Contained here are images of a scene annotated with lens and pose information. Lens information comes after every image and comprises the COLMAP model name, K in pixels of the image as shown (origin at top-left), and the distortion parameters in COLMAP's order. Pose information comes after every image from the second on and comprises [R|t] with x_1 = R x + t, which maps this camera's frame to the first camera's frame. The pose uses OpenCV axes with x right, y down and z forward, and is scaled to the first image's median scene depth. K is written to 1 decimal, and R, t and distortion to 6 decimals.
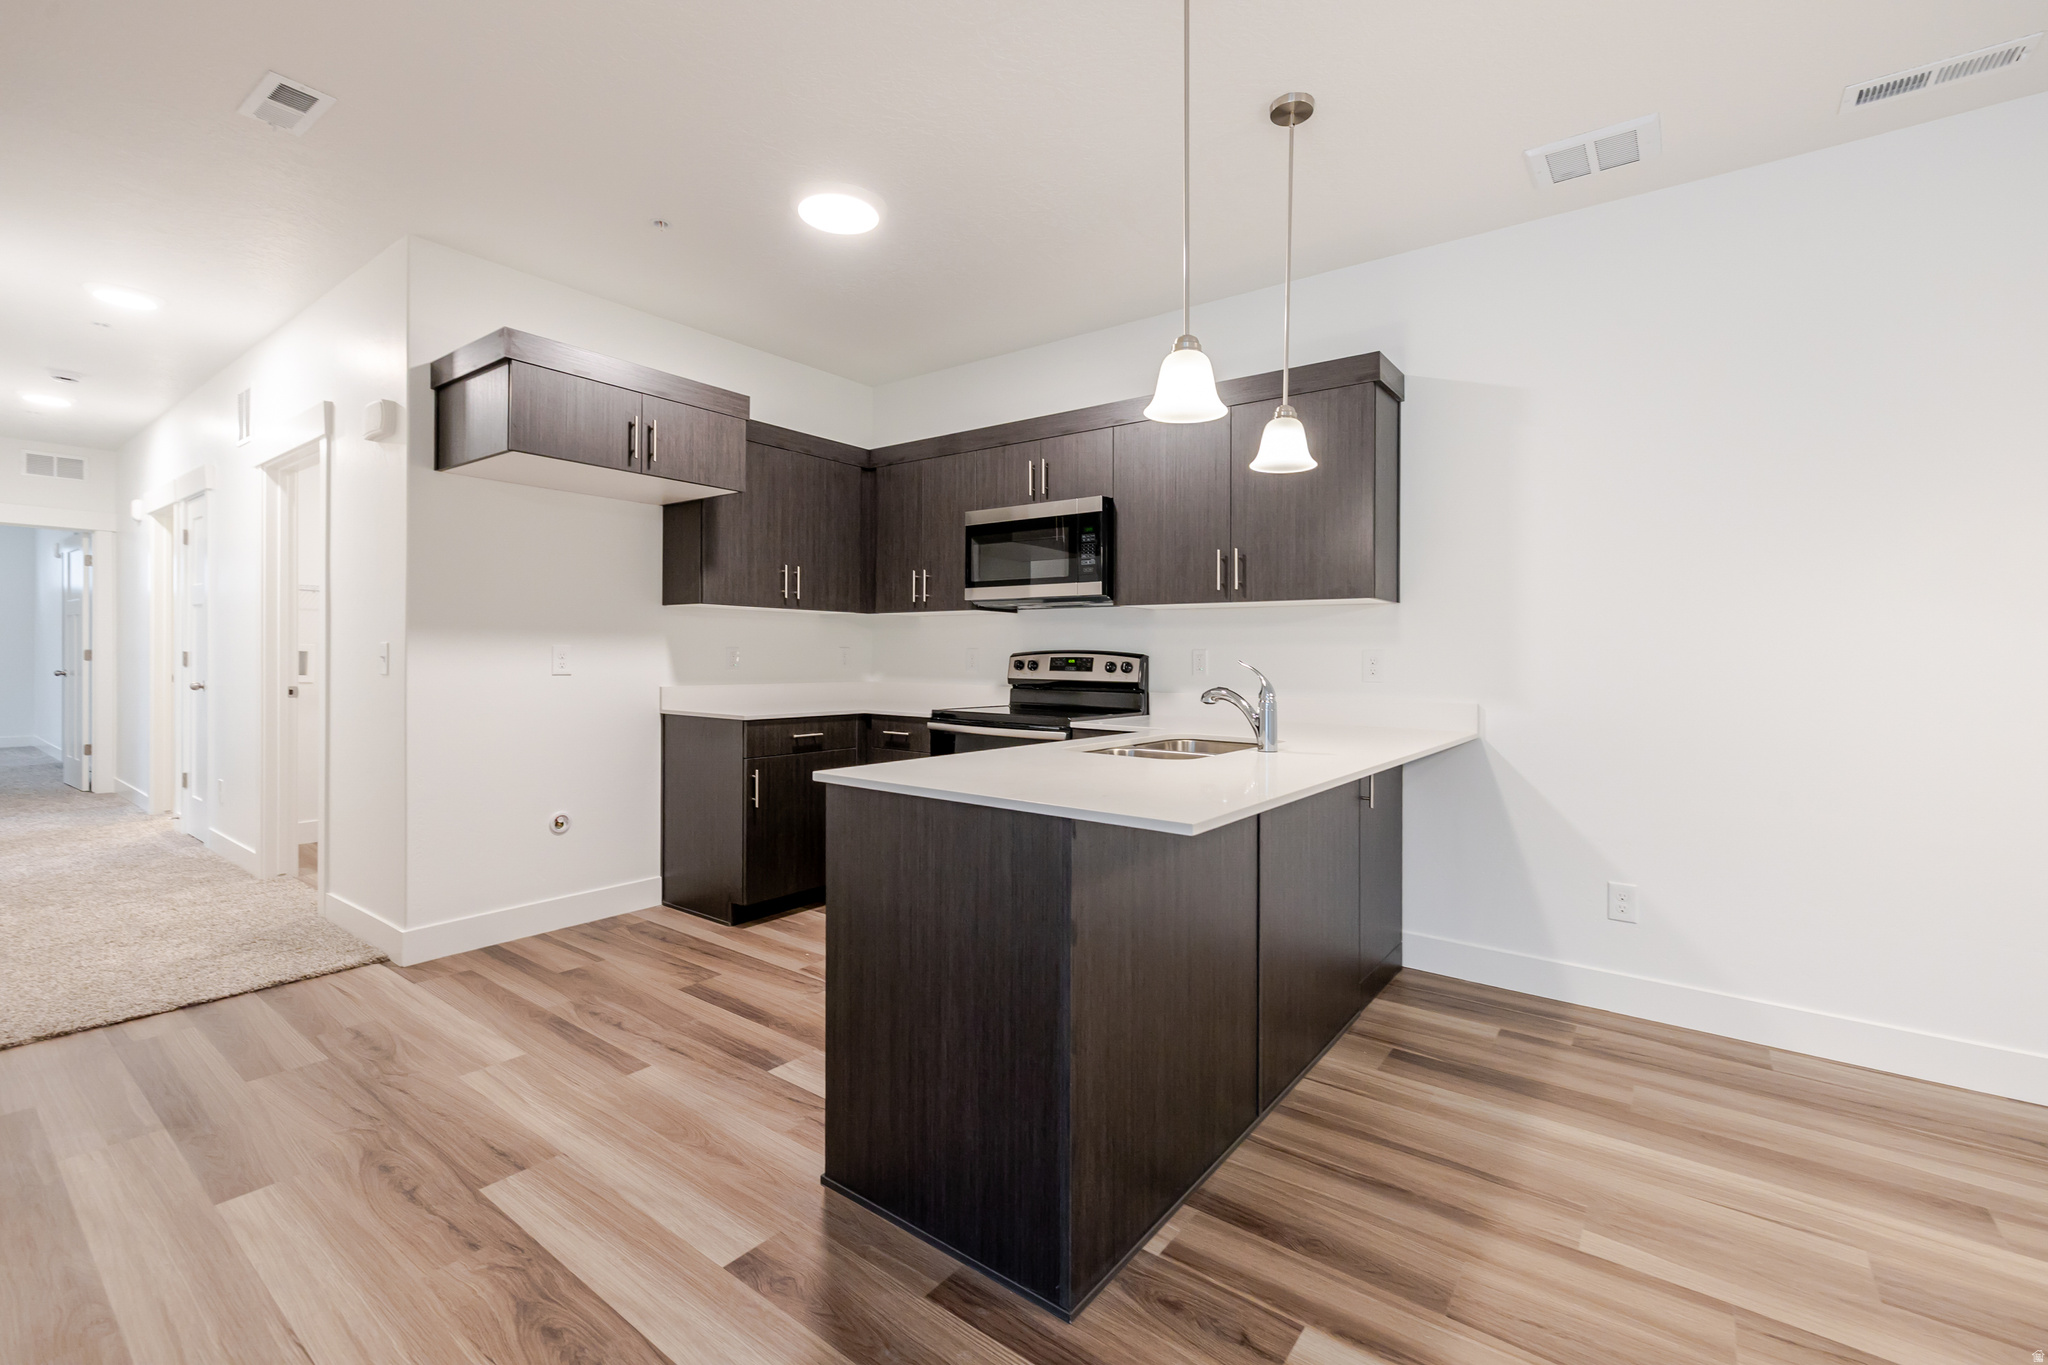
lens RADIAL K [[876.9, 0, 1032.4], [0, 876.9, 650.3], [0, 0, 1]] dist [0.000494, 0.000199]
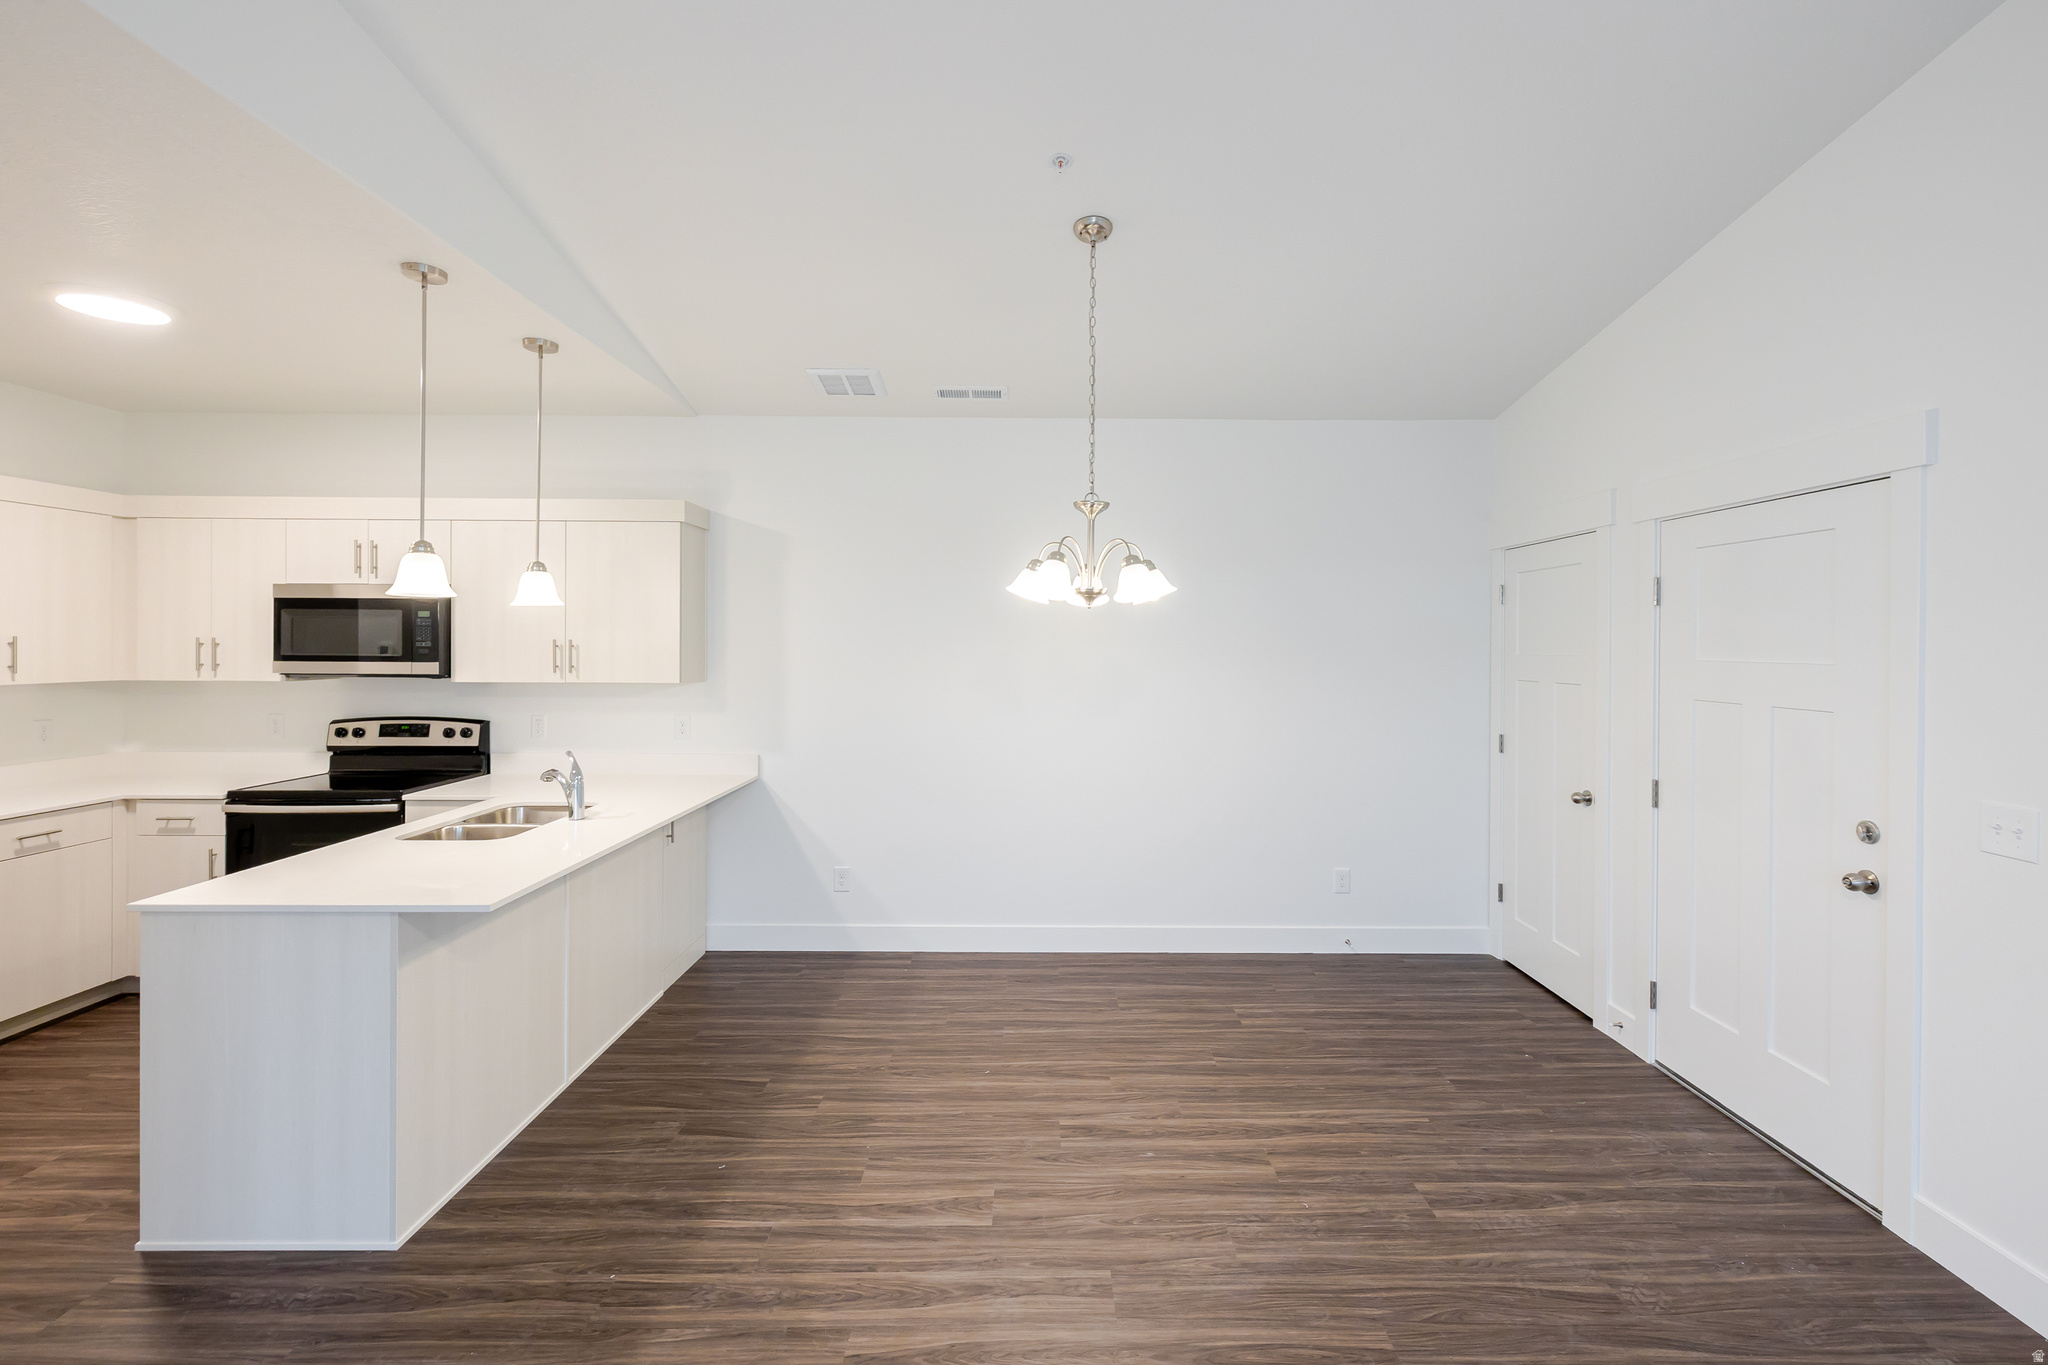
lens RADIAL K [[882.6, 0, 1044.8], [0, 882.6, 632.9], [0, 0, 1]] dist [-0.001223, -0.000058]
pose [[0.783912, 0.000421, 0.620872, -0.013182], [-0.001227, 0.999999, 0.000870, -0.123651], [-0.620871, -0.001444, 0.783912, -0.374423]]
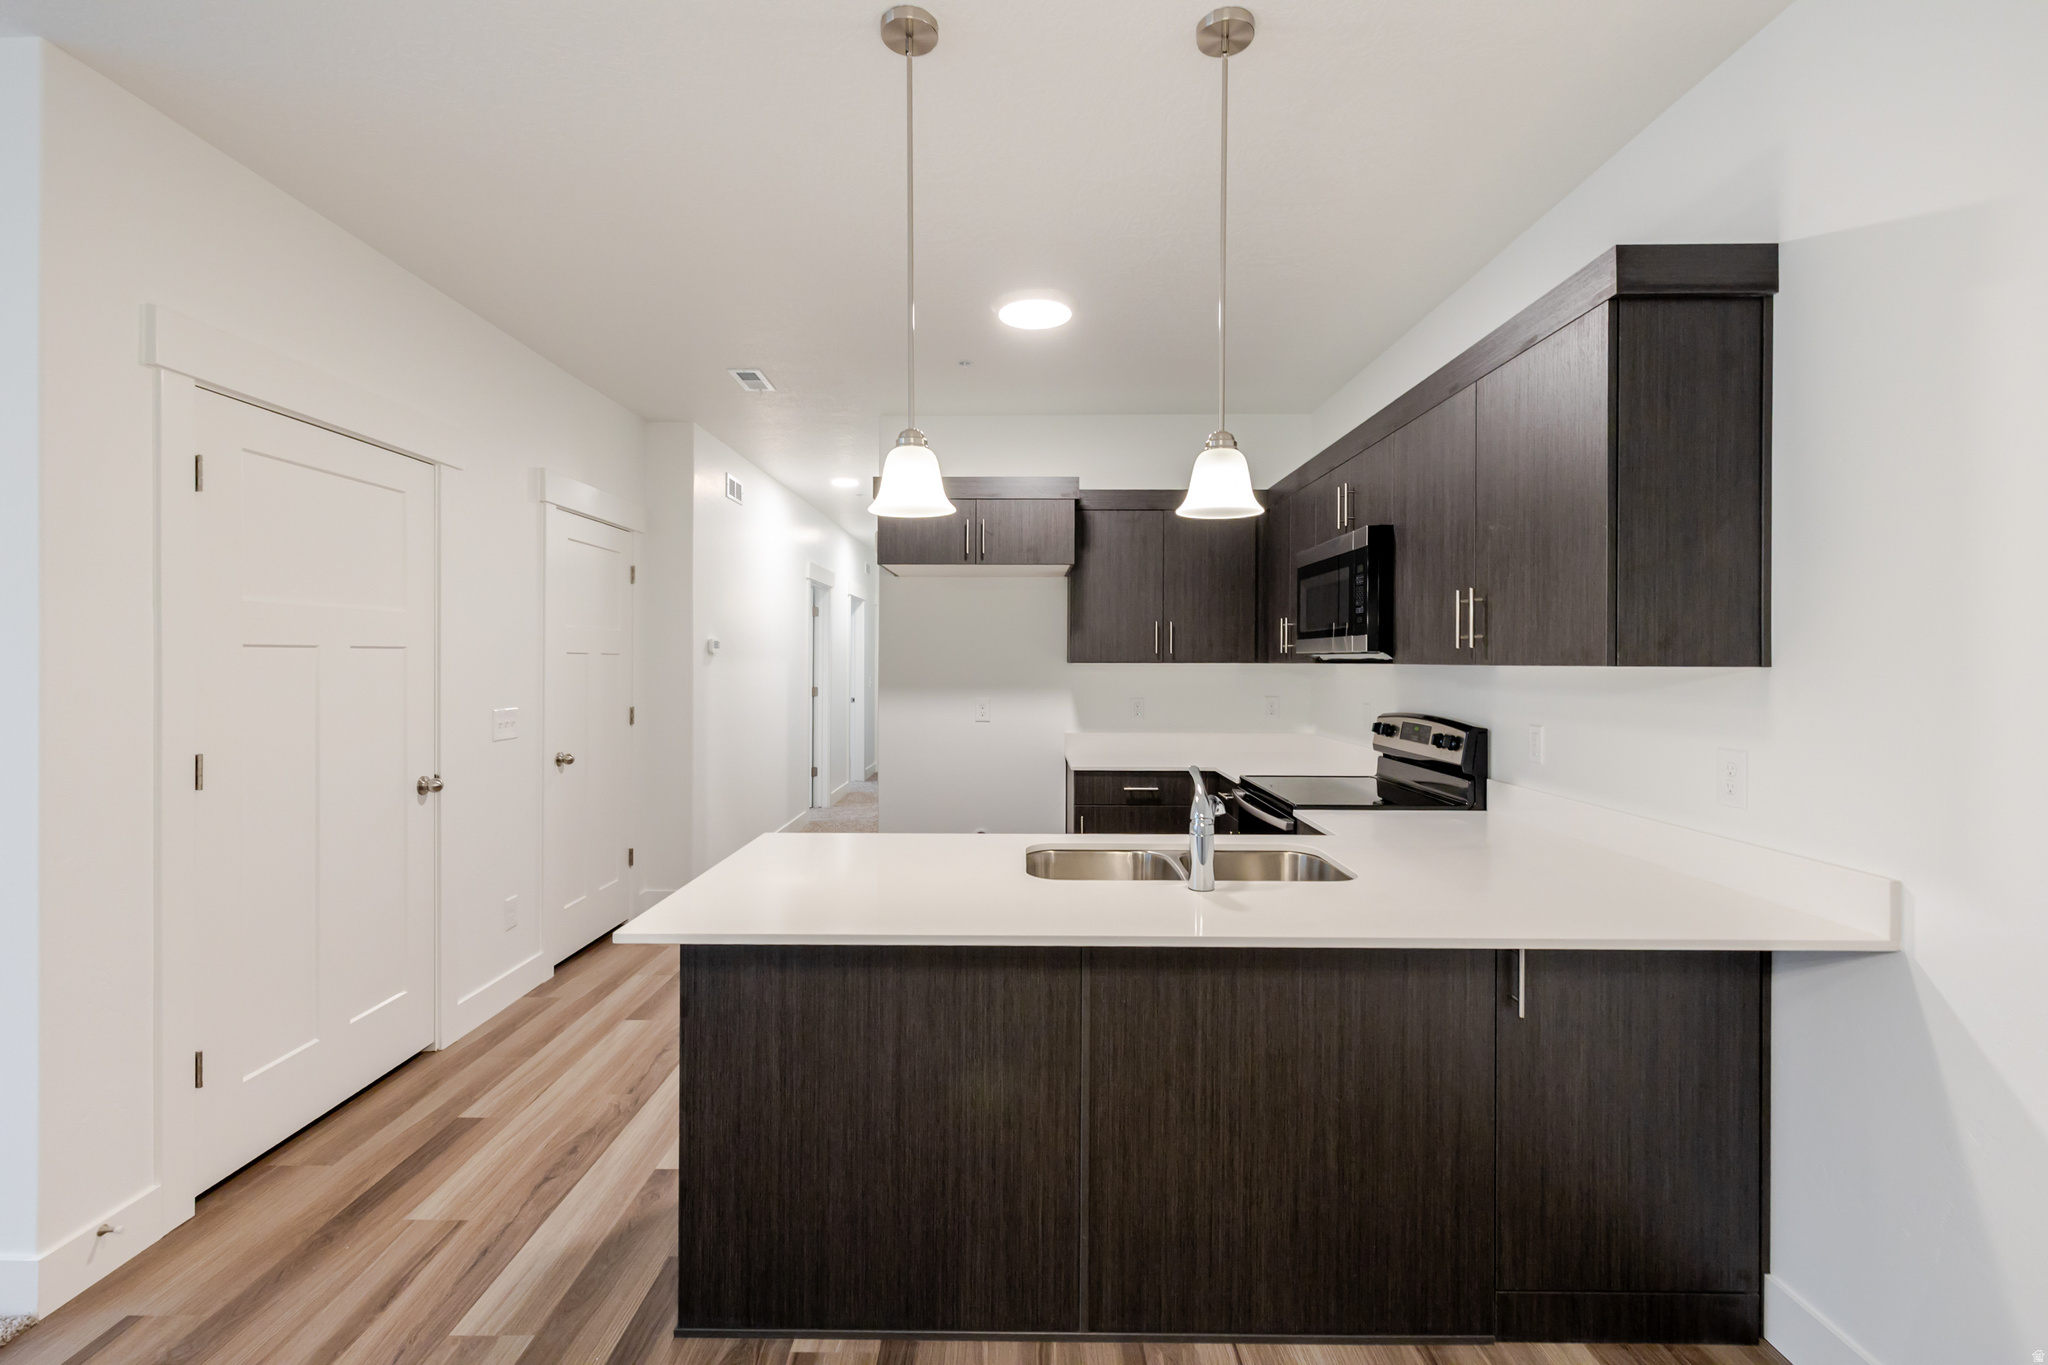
lens RADIAL K [[885.7, 0, 1021.9], [0, 885.7, 661.2], [0, 0, 1]] dist [0.001159, 0.000272]
pose [[0.597509, -0.006638, -0.801835, 0.559918], [0.009549, 0.999954, -0.001162, -0.059764], [0.801805, -0.006962, 0.597545, 0.291163]]
